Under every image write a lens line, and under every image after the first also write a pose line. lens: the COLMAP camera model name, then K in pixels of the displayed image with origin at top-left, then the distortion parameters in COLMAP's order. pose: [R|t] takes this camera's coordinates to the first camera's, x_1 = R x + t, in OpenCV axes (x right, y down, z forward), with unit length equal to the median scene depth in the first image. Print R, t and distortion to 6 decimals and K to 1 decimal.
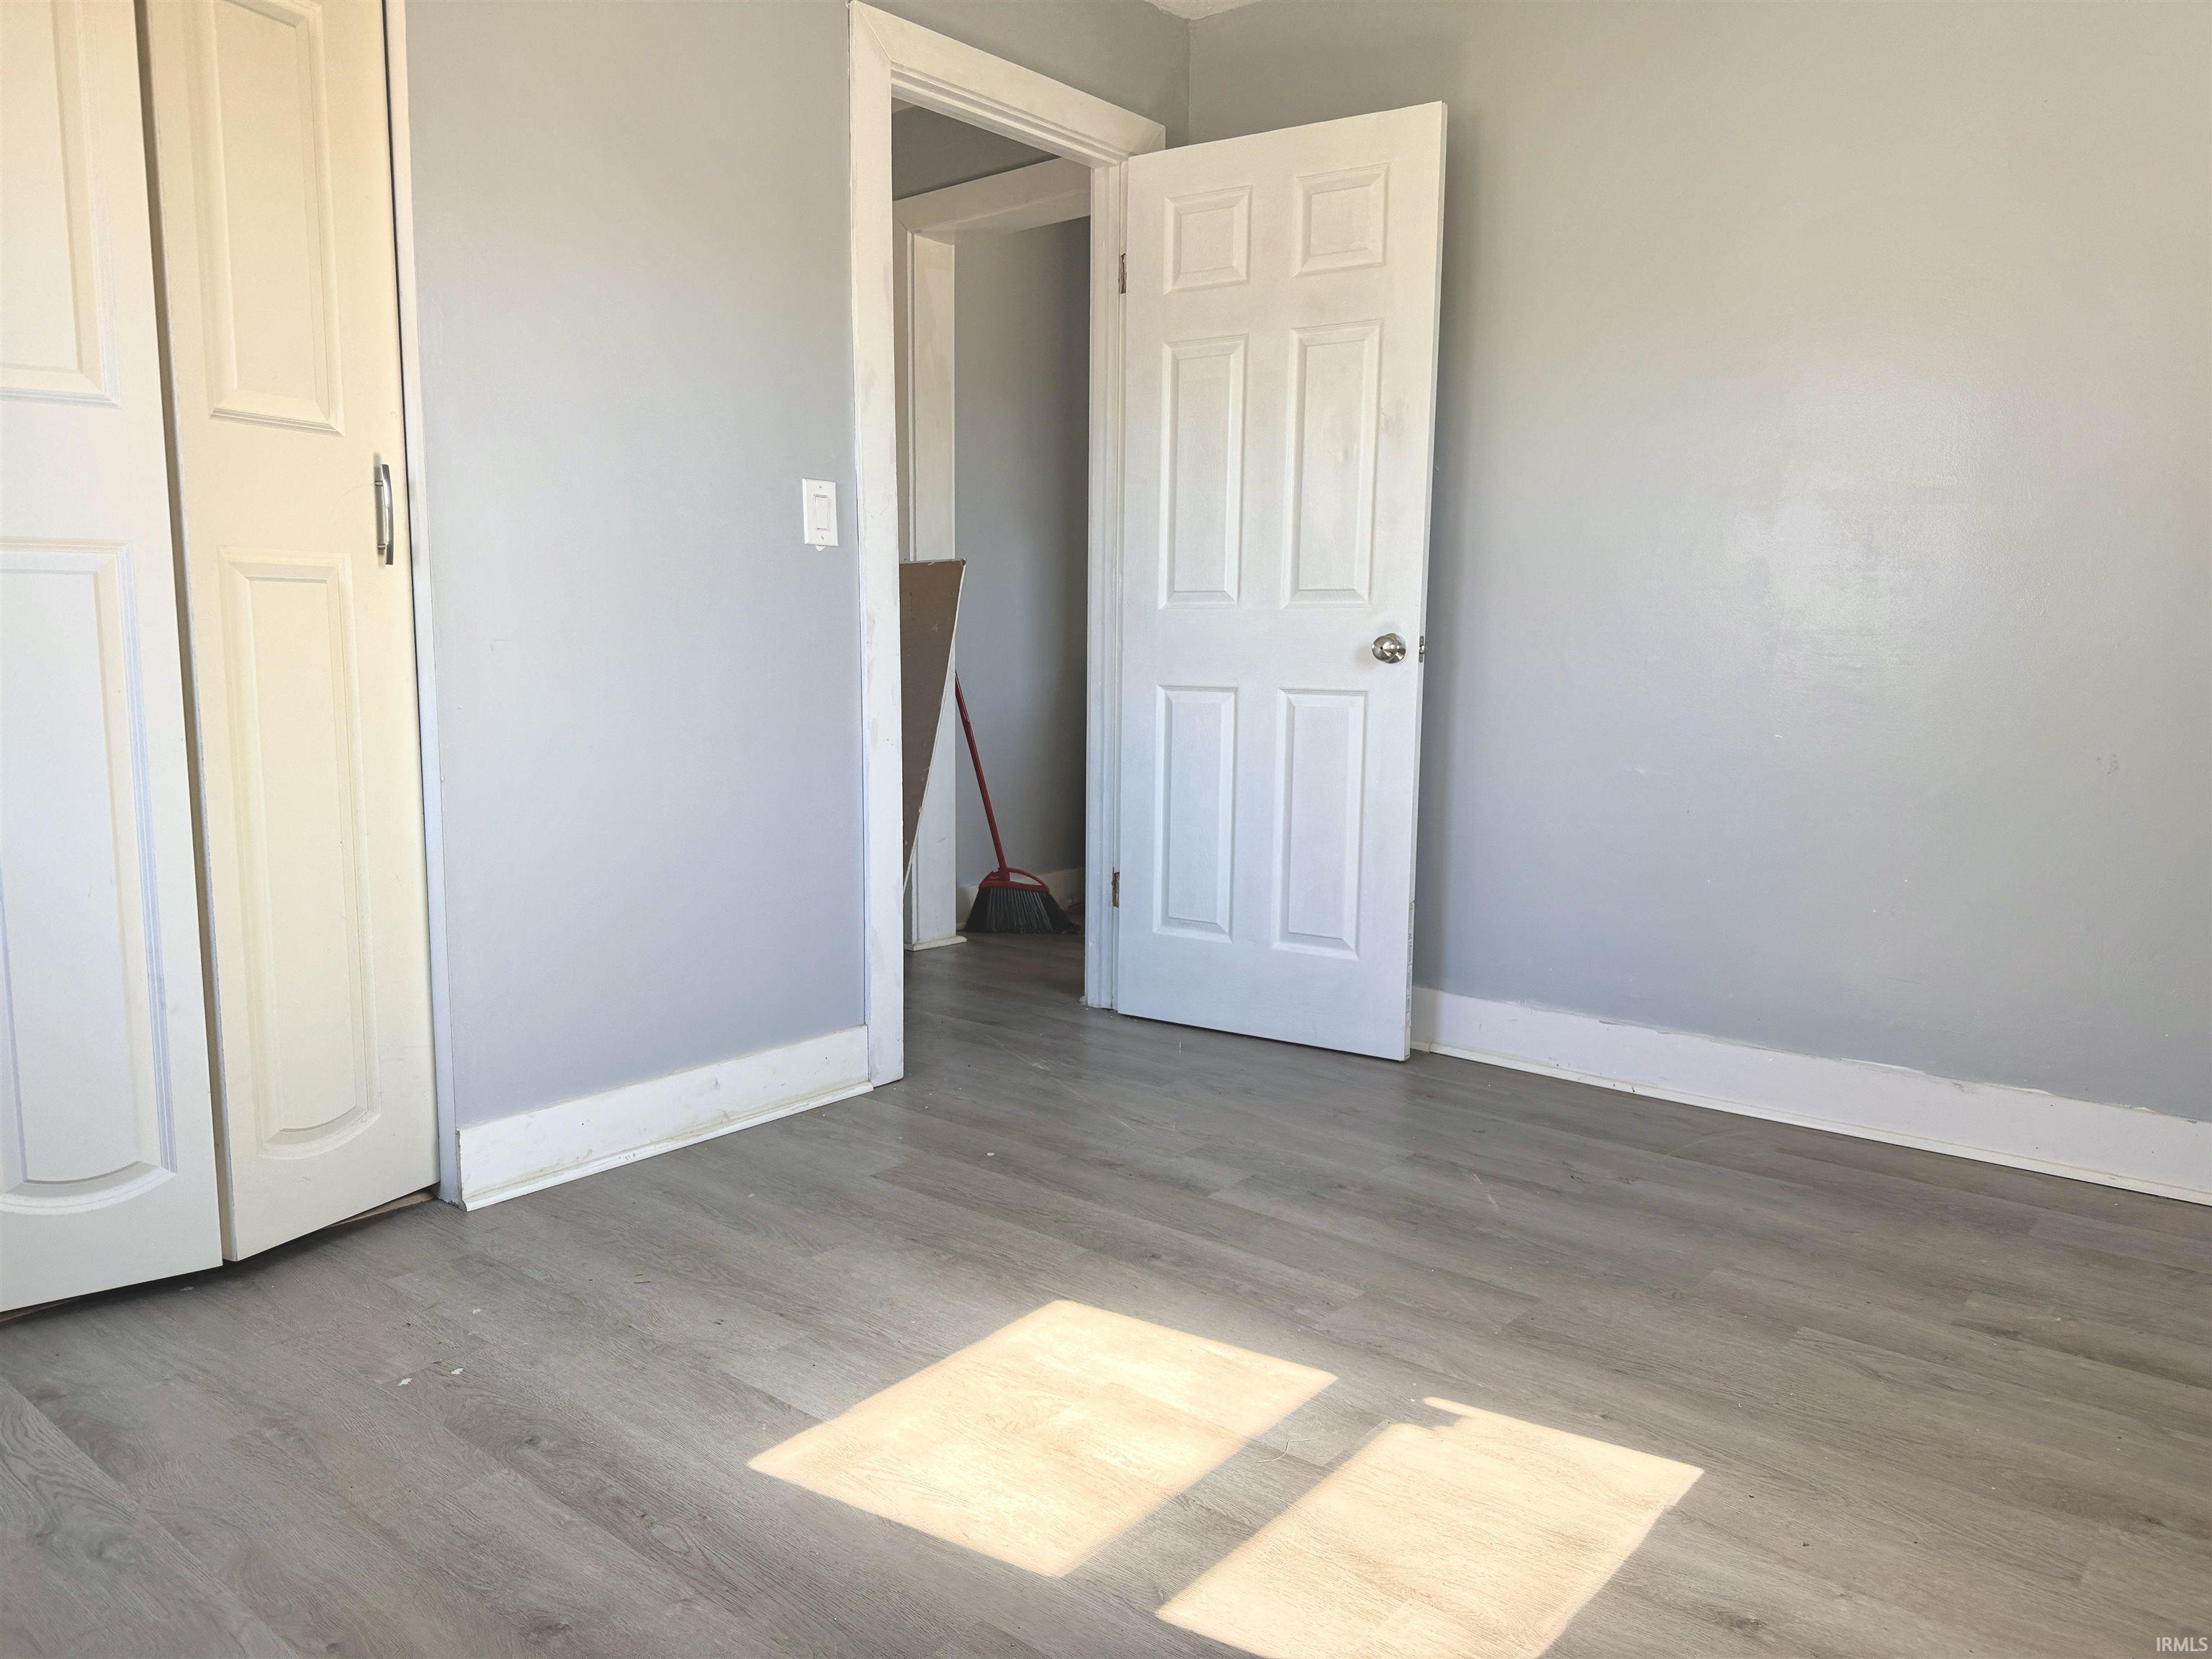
lens RADIAL K [[1556.0, 0, 1106.7], [0, 1556.0, 830.3], [0, 0, 1]] dist [-0.000011, -0.000580]
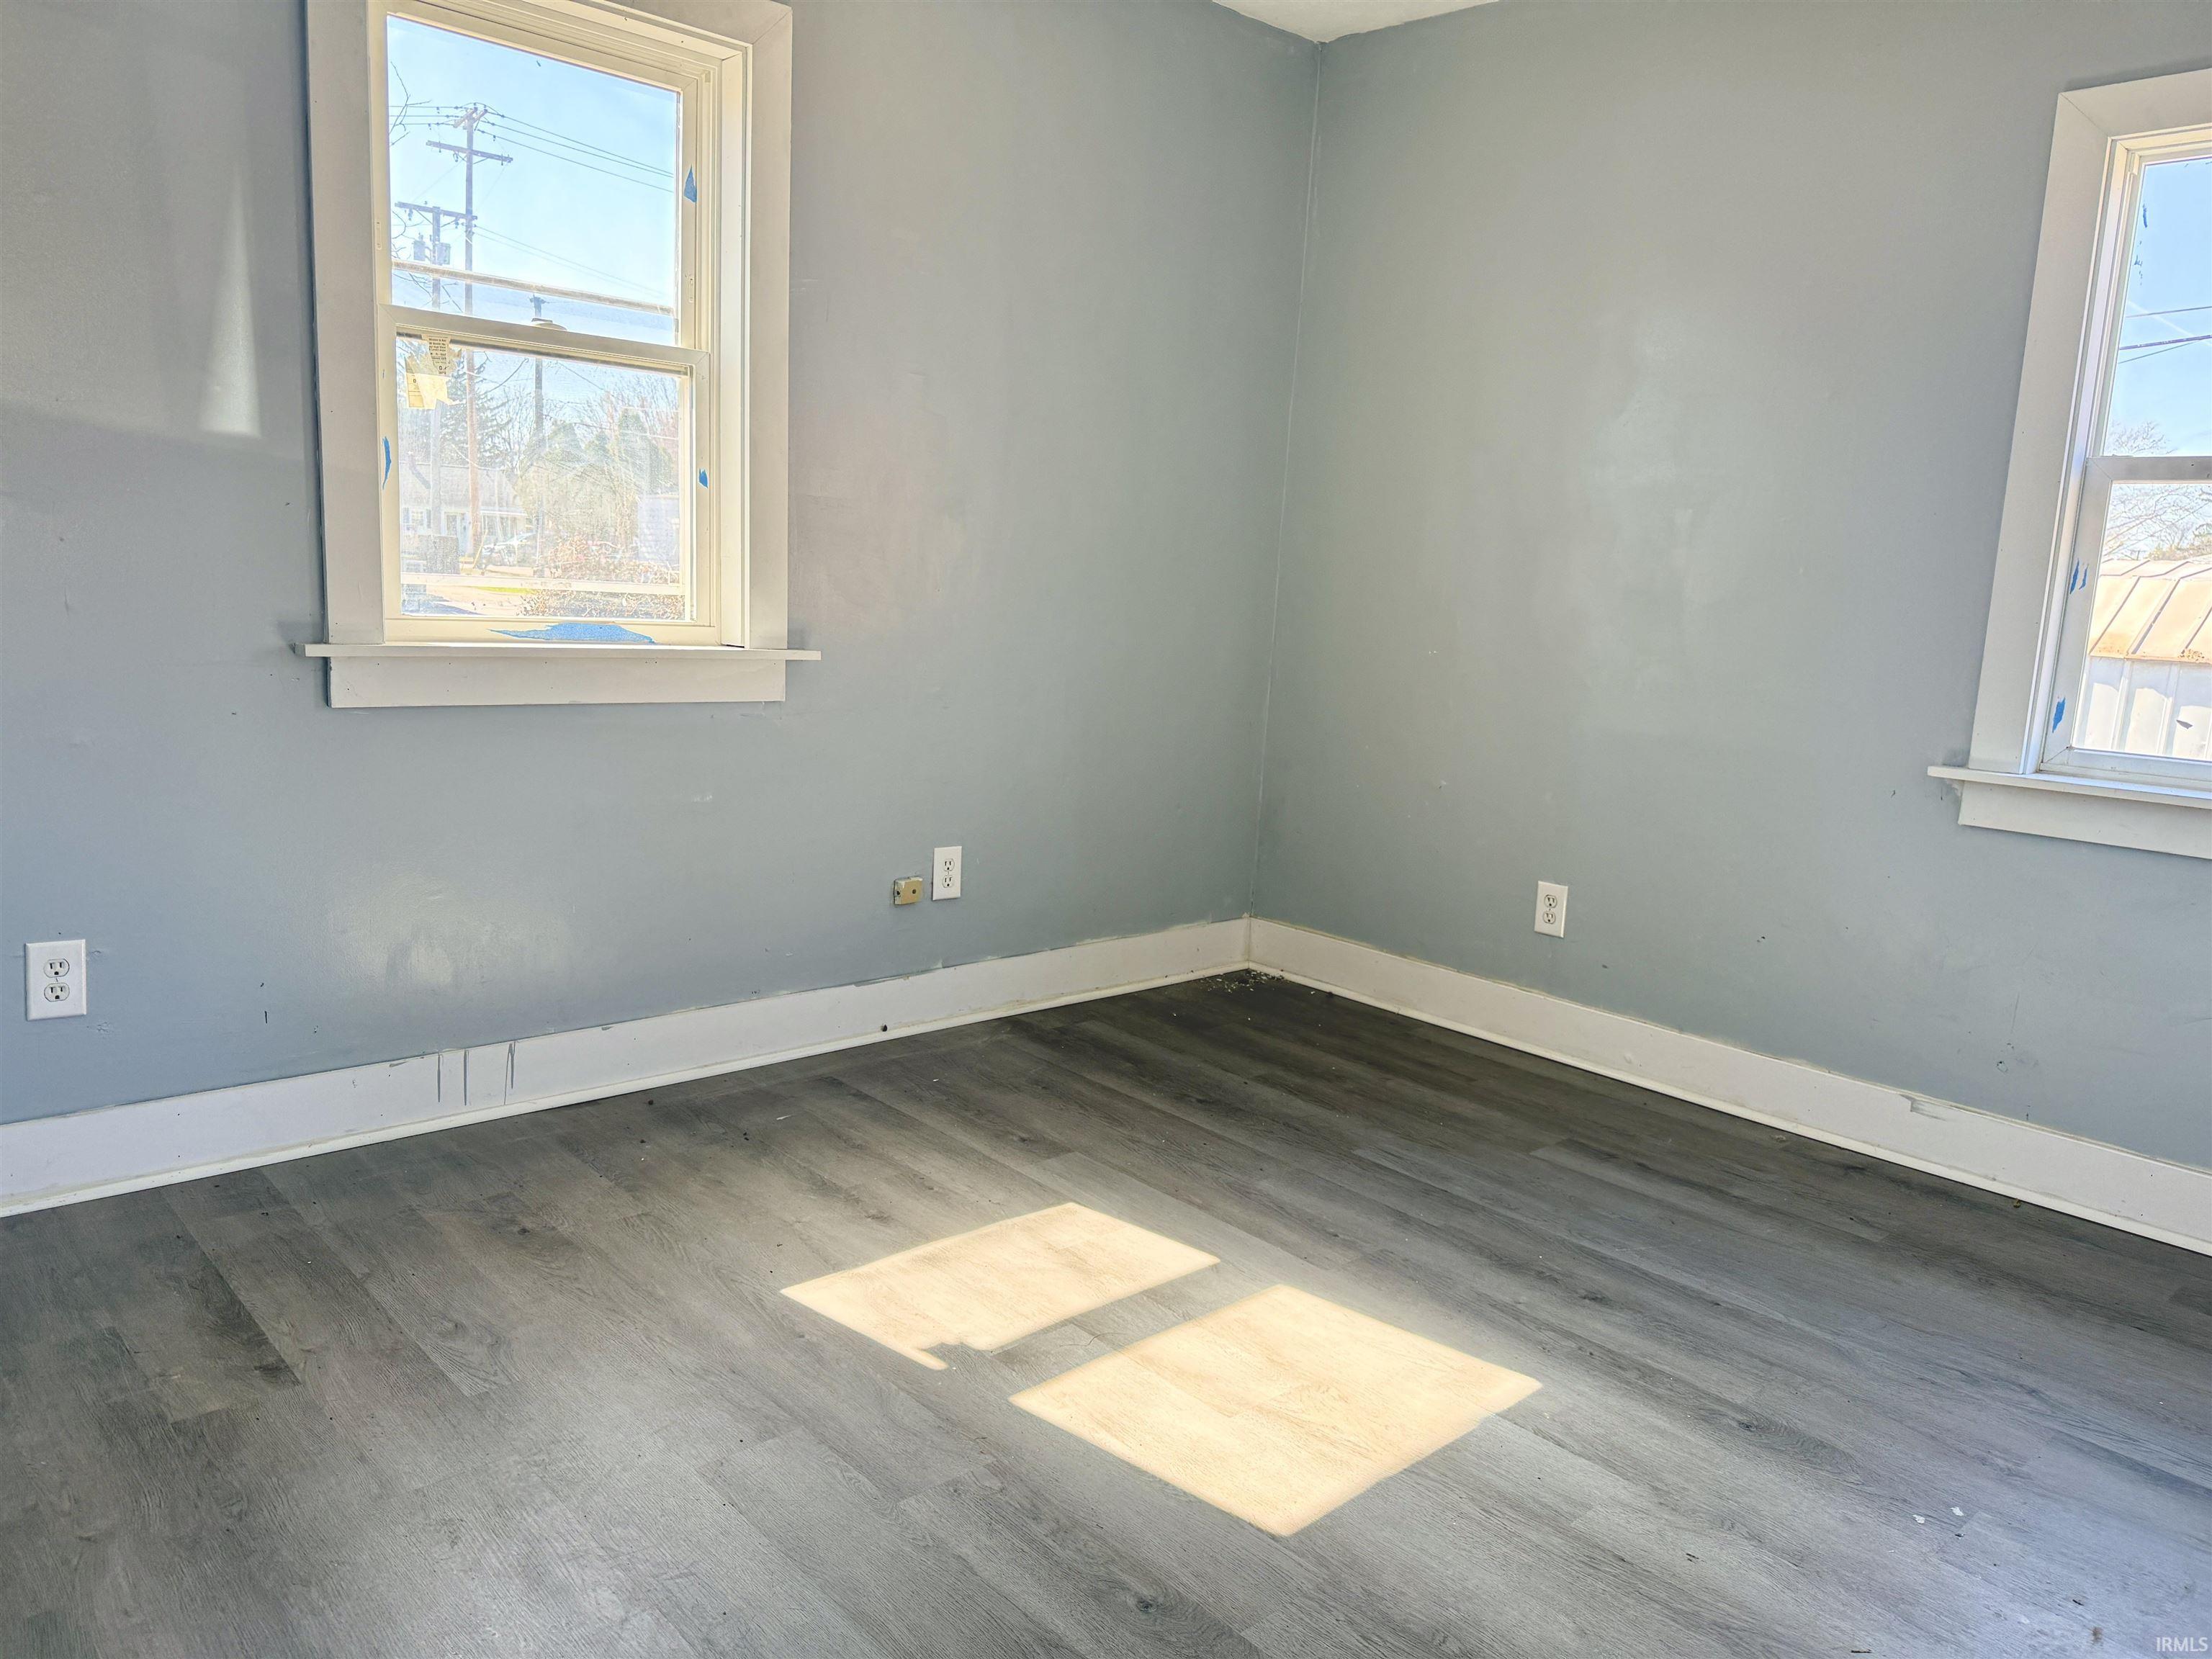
lens RADIAL K [[1556.0, 0, 1106.6], [0, 1556.0, 828.6], [0, 0, 1]] dist [-0.000011, -0.000580]
pose [[-0.988980, -0.083753, 0.122083, -0.009809], [-0.045164, 0.955972, 0.289963, -0.325551], [-0.140993, 0.281254, -0.949219, 1.983195]]
